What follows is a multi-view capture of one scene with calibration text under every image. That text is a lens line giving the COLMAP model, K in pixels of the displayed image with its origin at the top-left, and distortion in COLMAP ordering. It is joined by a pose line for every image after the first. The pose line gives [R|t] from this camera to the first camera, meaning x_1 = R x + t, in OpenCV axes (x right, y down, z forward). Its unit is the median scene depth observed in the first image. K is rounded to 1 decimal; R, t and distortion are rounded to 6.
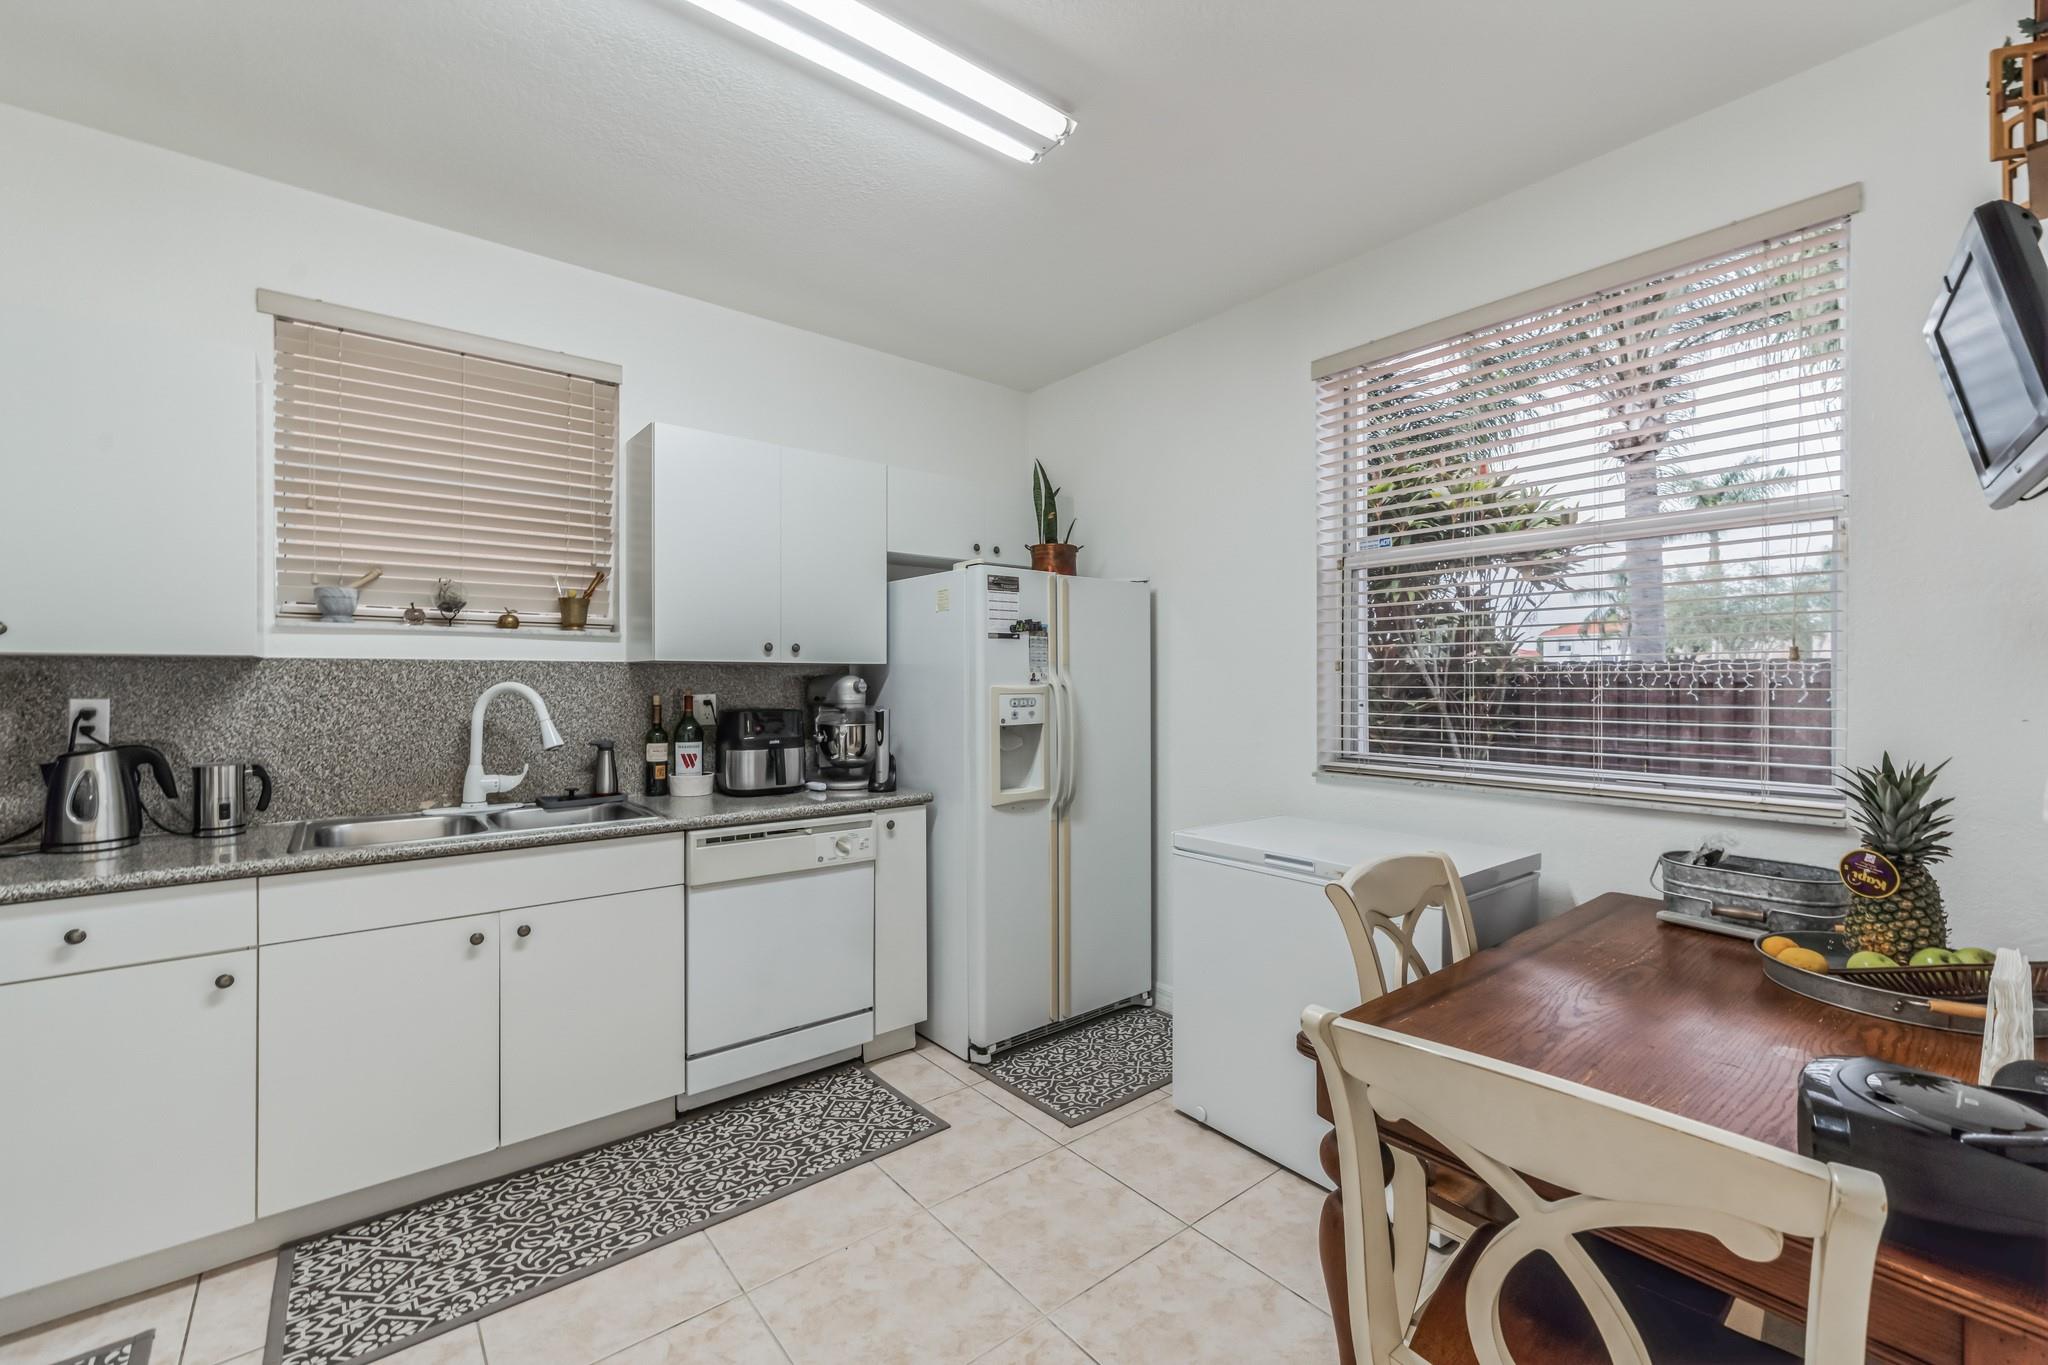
lens RADIAL K [[849.6, 0, 1042.6], [0, 849.6, 668.7], [0, 0, 1]] dist [-0.001182, 0.001112]
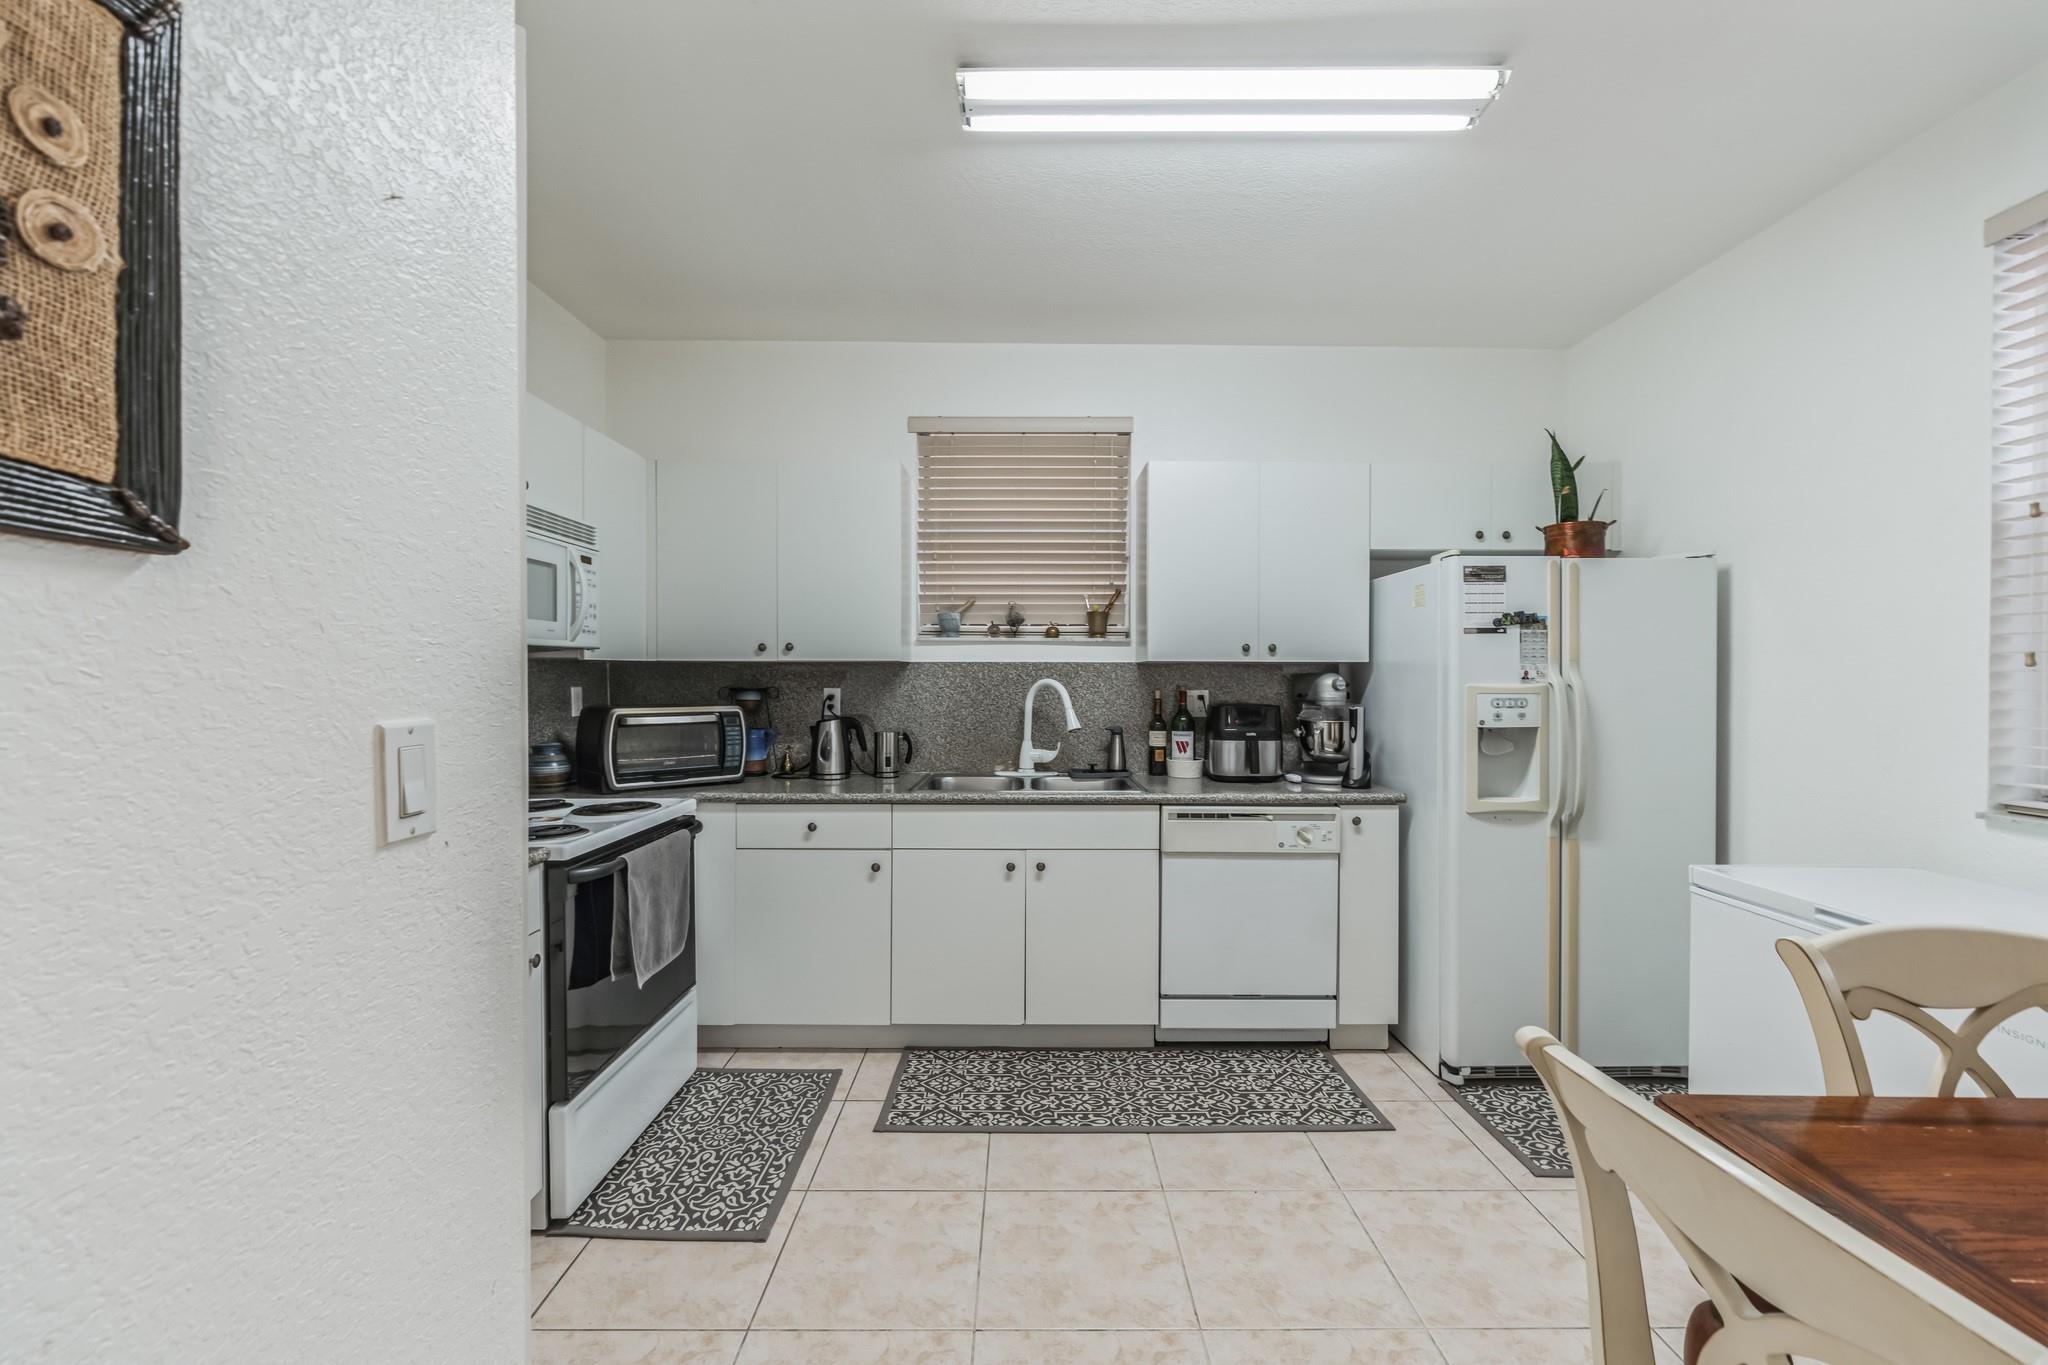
lens RADIAL K [[832.8, 0, 1027.9], [0, 832.8, 664.9], [0, 0, 1]] dist [-0.001370, 0.000279]
pose [[0.780193, -0.007226, -0.625497, 0.144532], [0.006101, 0.999974, -0.003942, -0.000971], [0.625509, -0.000741, 0.780217, -0.019957]]
